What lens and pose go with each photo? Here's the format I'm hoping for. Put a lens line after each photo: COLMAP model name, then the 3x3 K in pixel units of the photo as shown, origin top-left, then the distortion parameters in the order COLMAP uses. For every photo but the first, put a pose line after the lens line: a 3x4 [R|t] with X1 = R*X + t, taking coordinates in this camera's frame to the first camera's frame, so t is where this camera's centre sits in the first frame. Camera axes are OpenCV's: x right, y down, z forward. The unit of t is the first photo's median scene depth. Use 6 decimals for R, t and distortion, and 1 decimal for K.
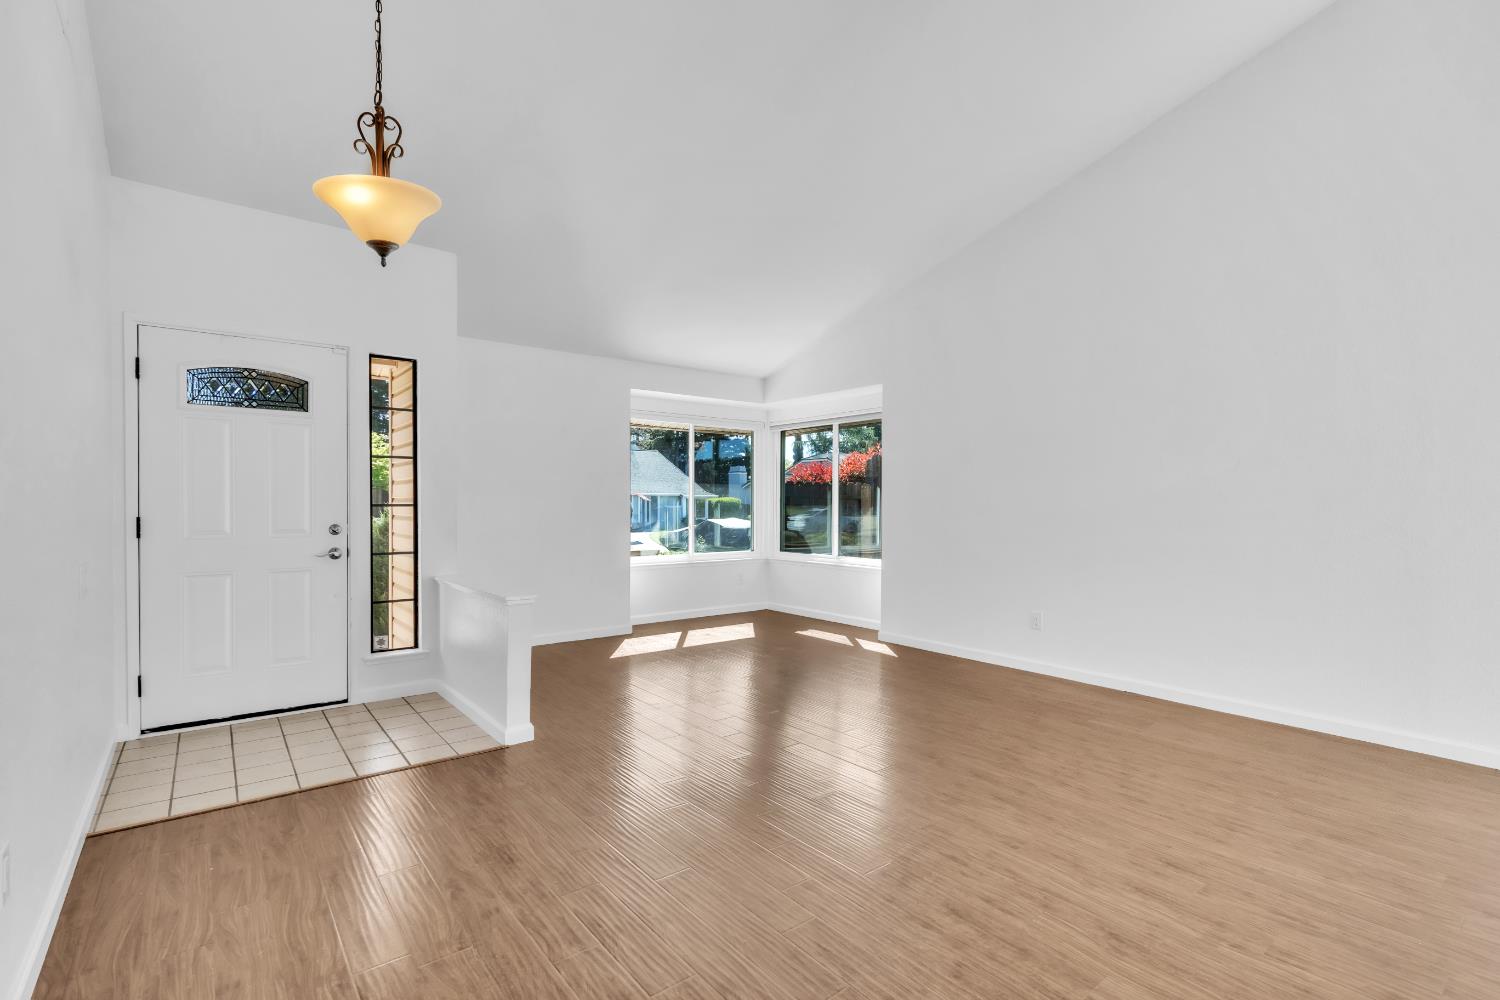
lens RADIAL K [[684.9, 0, 731.9], [0, 684.9, 519.1], [0, 0, 1]] dist [-0.003050, -0.000122]
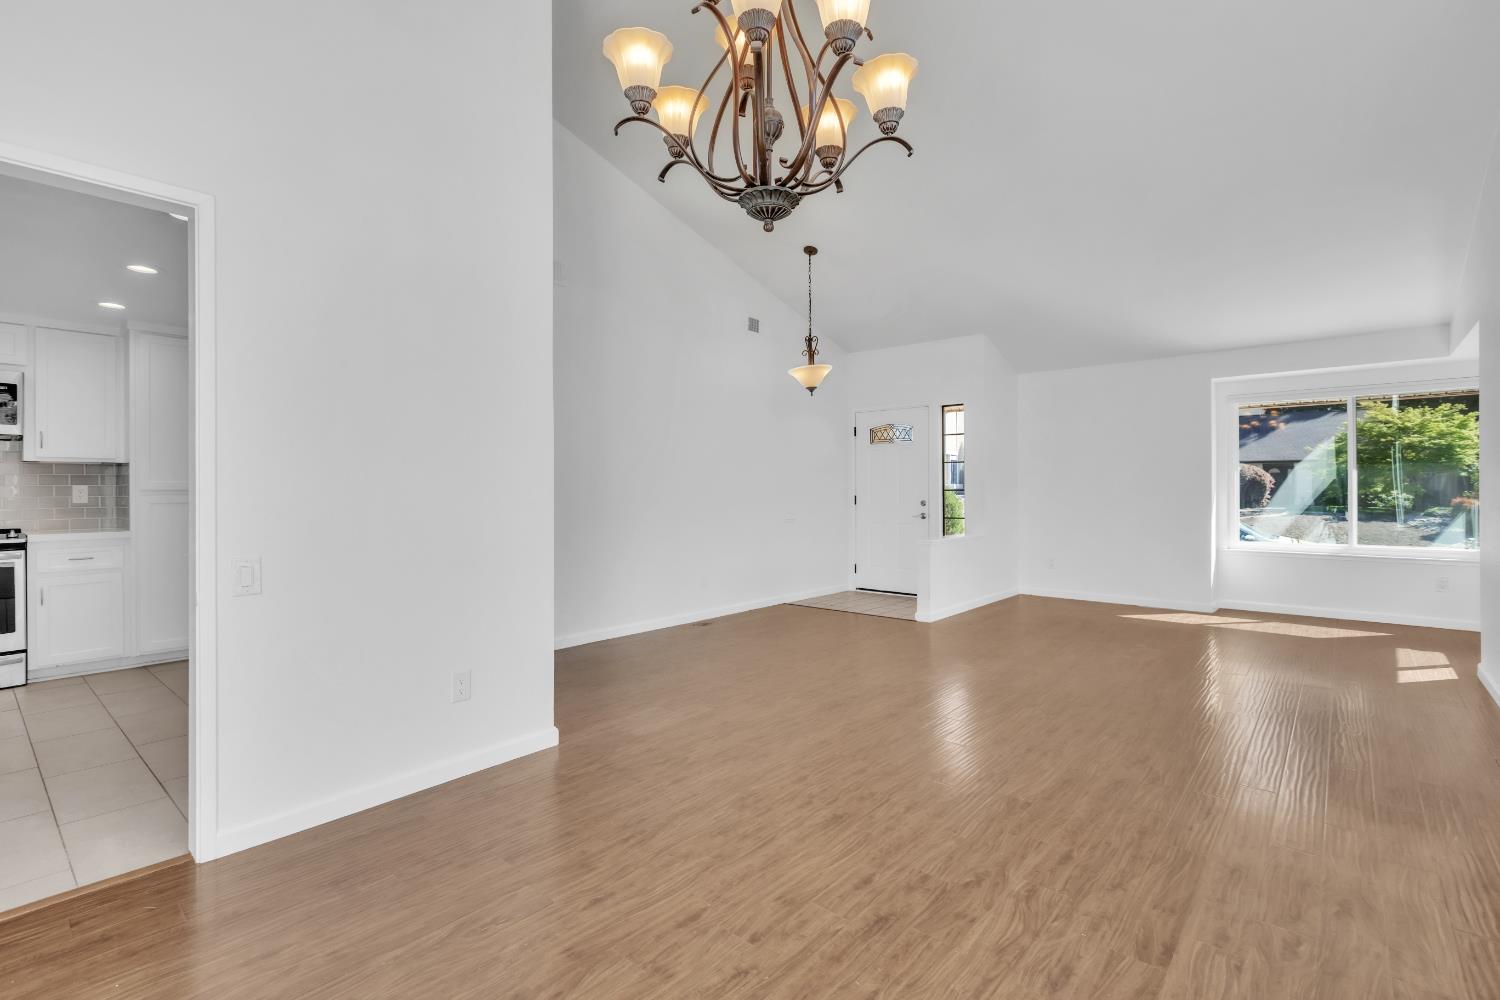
lens RADIAL K [[684.9, 0, 749.5], [0, 684.9, 495.3], [0, 0, 1]] dist [-0.003050, -0.000122]
pose [[0.199865, 0.003035, -0.979819, 2.032223], [-0.017577, 0.999845, -0.000489, 0.006477], [0.979666, 0.017320, 0.199887, 0.278671]]
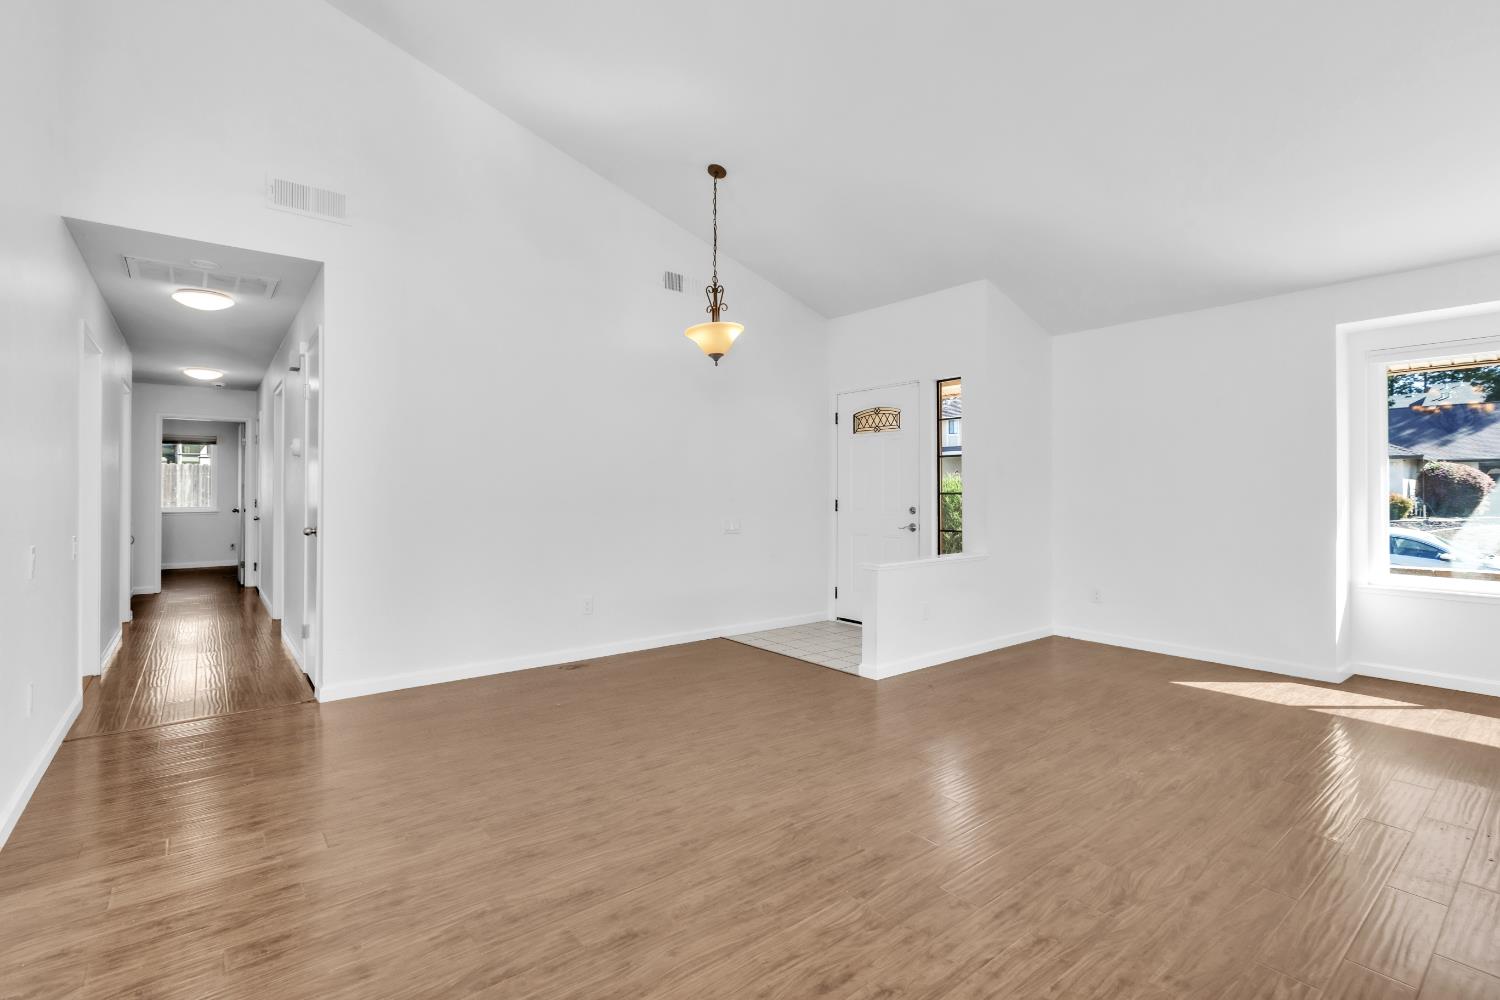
lens RADIAL K [[684.9, 0, 749.5], [0, 684.9, 489.6], [0, 0, 1]] dist [-0.003050, -0.000122]
pose [[0.021652, -0.005826, -0.999749, 1.446705], [-0.024270, 0.999685, -0.006351, -0.018052], [0.999471, 0.024402, 0.021504, 1.105555]]
